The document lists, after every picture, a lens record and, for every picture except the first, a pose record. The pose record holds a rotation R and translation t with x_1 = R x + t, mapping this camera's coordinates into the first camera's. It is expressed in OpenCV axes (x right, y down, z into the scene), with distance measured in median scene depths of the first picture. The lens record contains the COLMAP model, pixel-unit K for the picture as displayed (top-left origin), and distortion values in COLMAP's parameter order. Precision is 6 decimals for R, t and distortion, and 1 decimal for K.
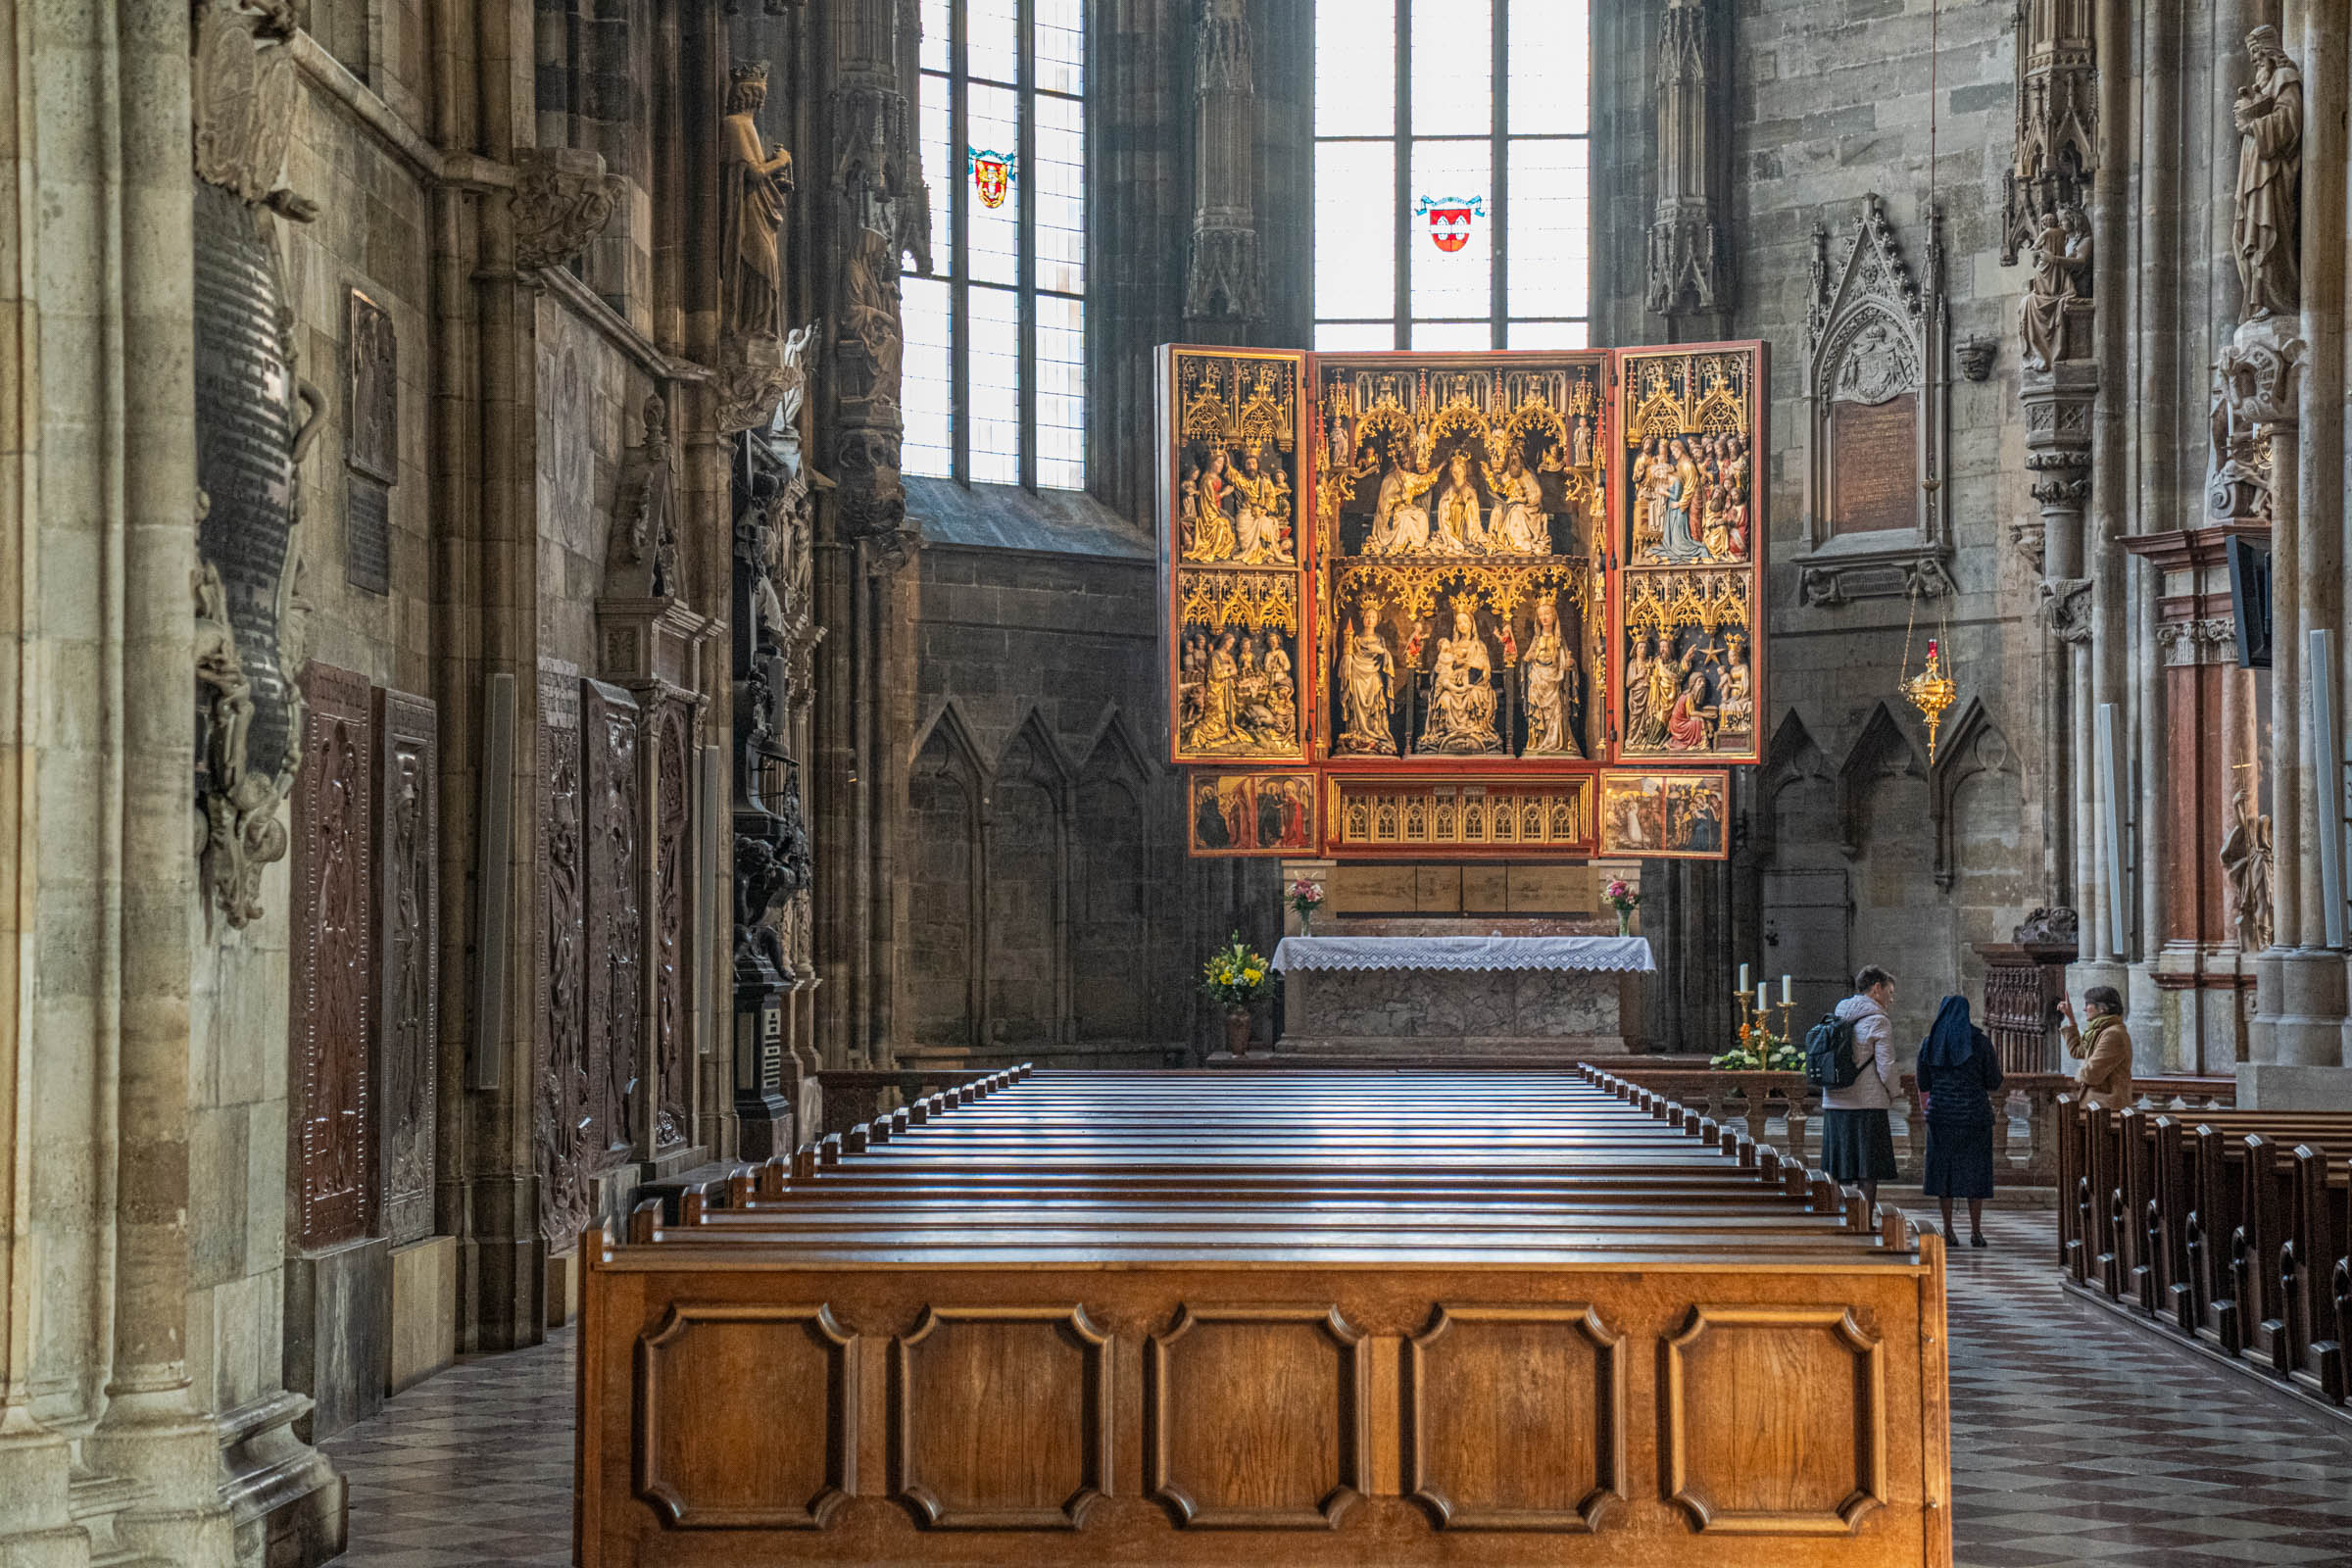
lens RADIAL K [[4768.1, 0, 1178.2], [0, 4768.1, 780.0], [0, 0, 1]] dist [0.202273, 0.000000]
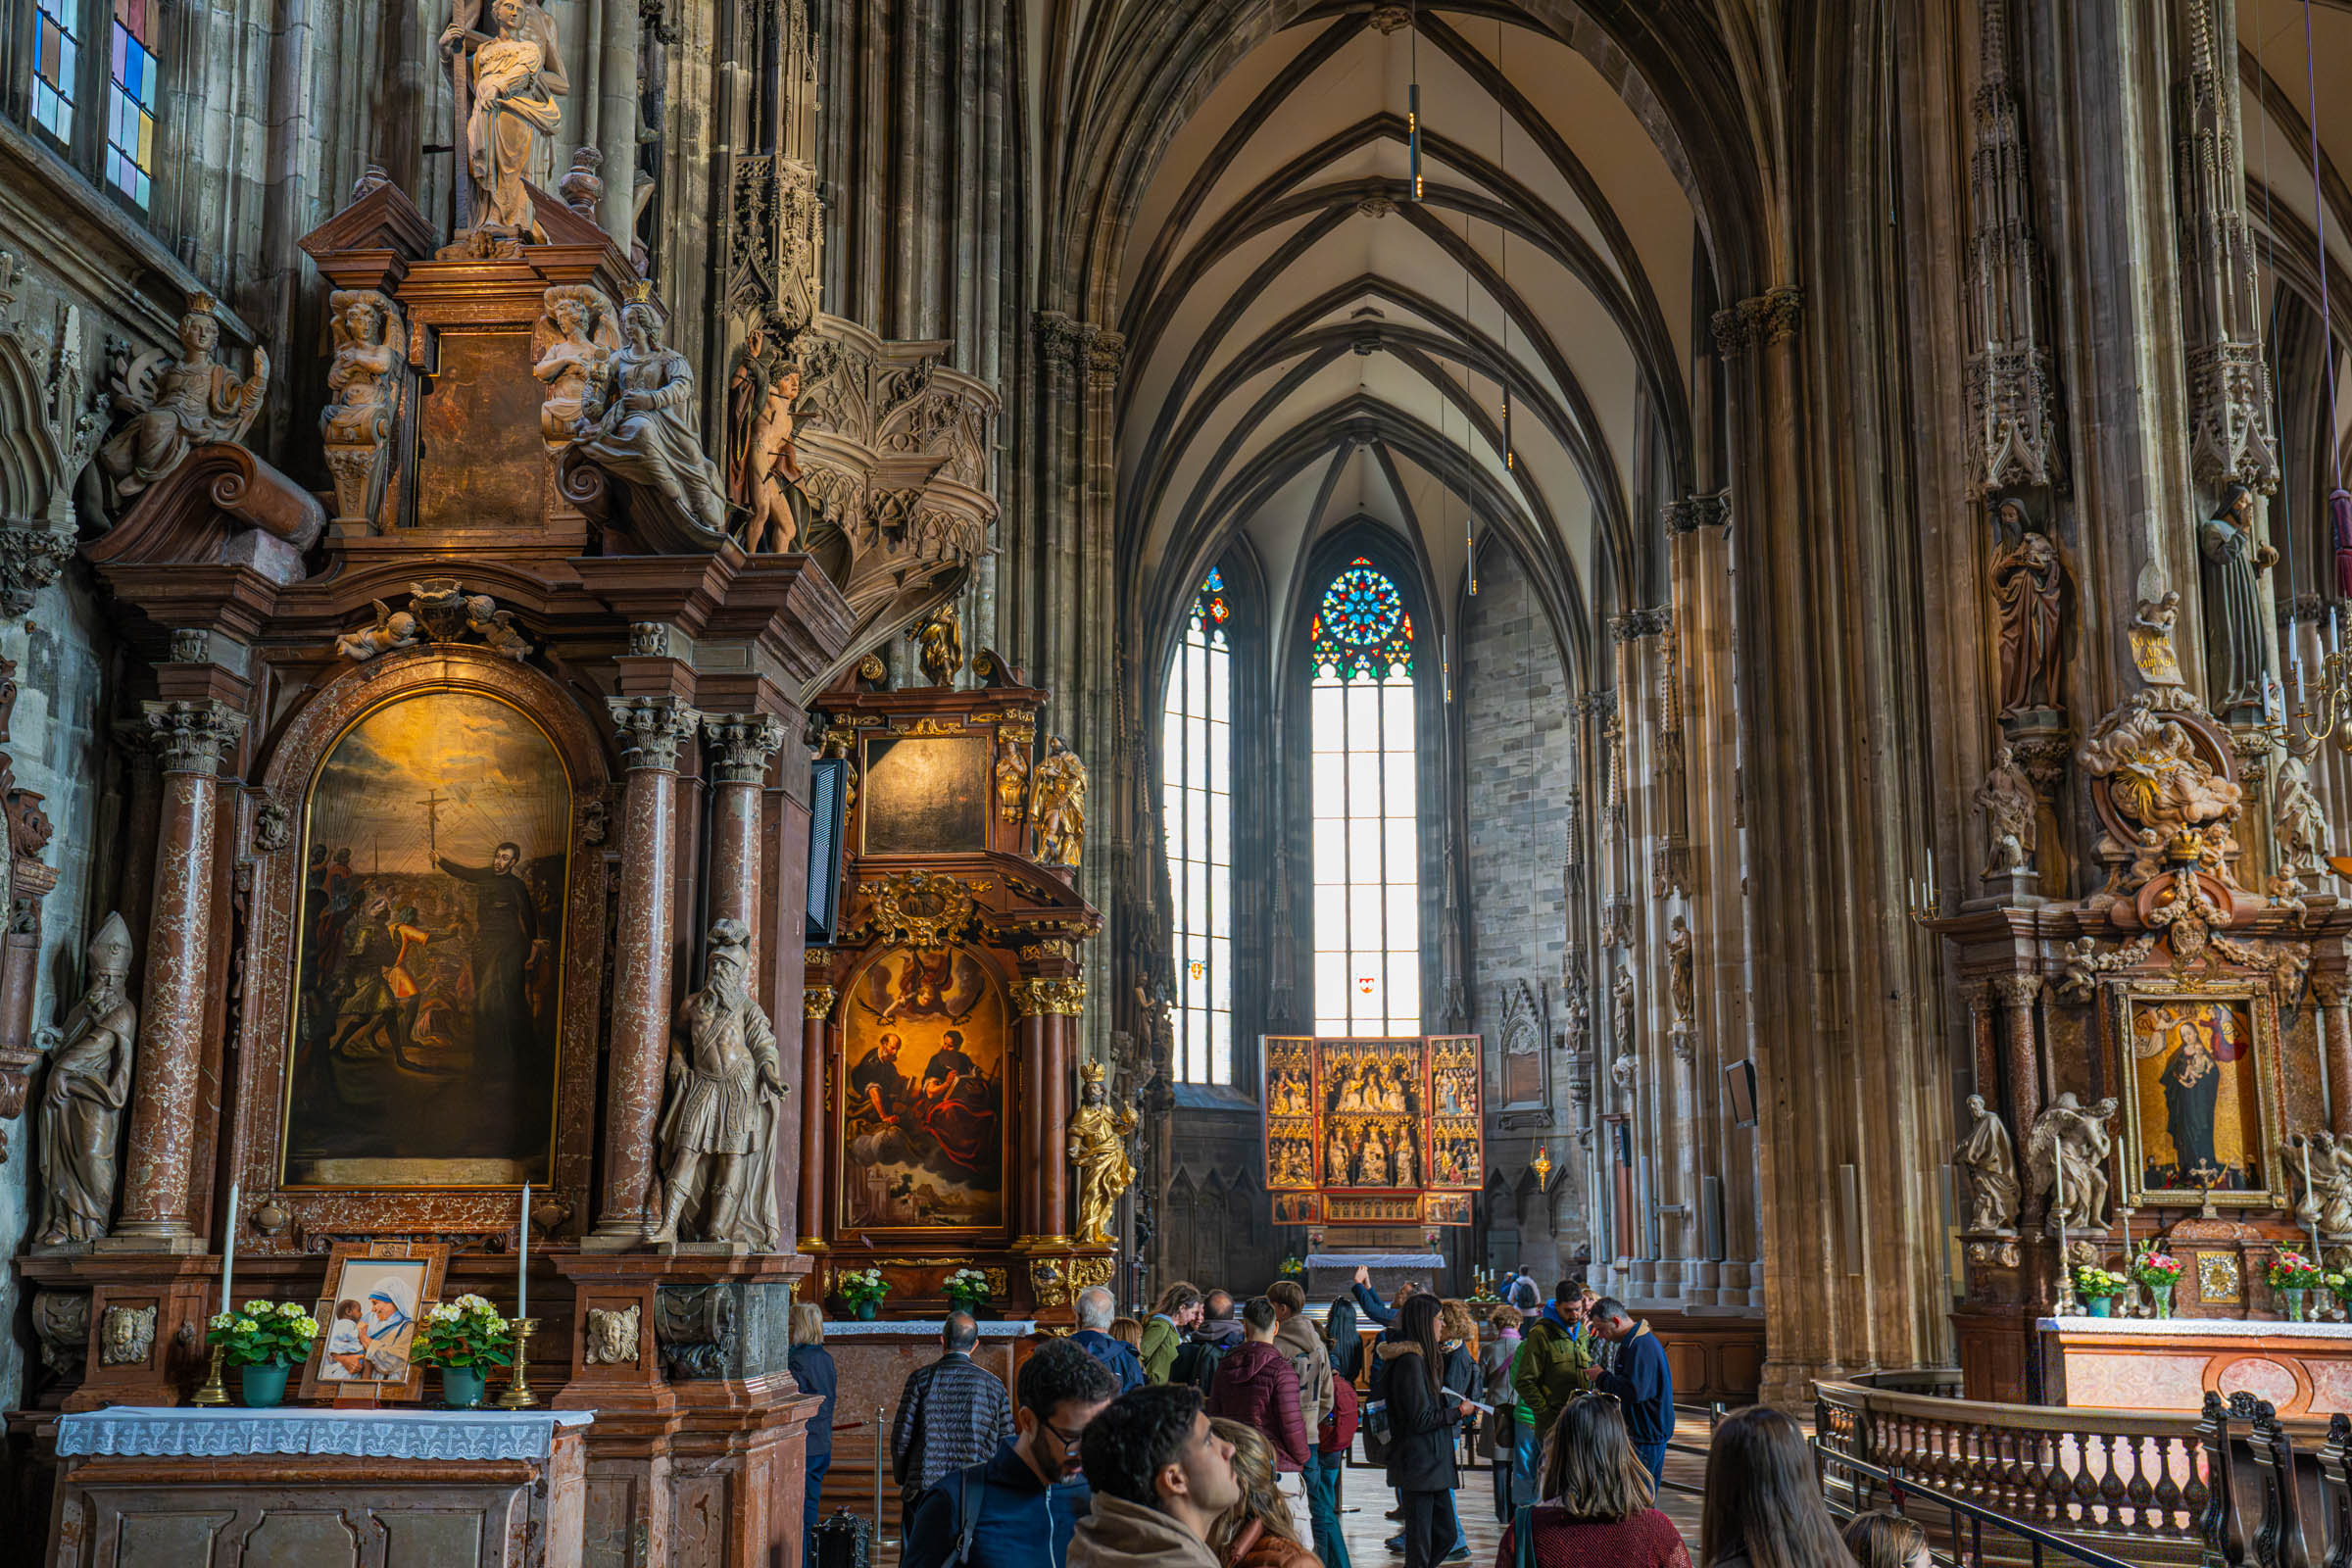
lens RADIAL K [[2467.0, 0, 1179.8], [0, 2467.0, 787.1], [0, 0, 1]] dist [0.002520, 0.000000]
pose [[0.999833, -0.003616, -0.017938, -0.024334], [0.000847, 0.988374, -0.152042, -0.016328], [0.018280, 0.152001, 0.988211, -0.415349]]
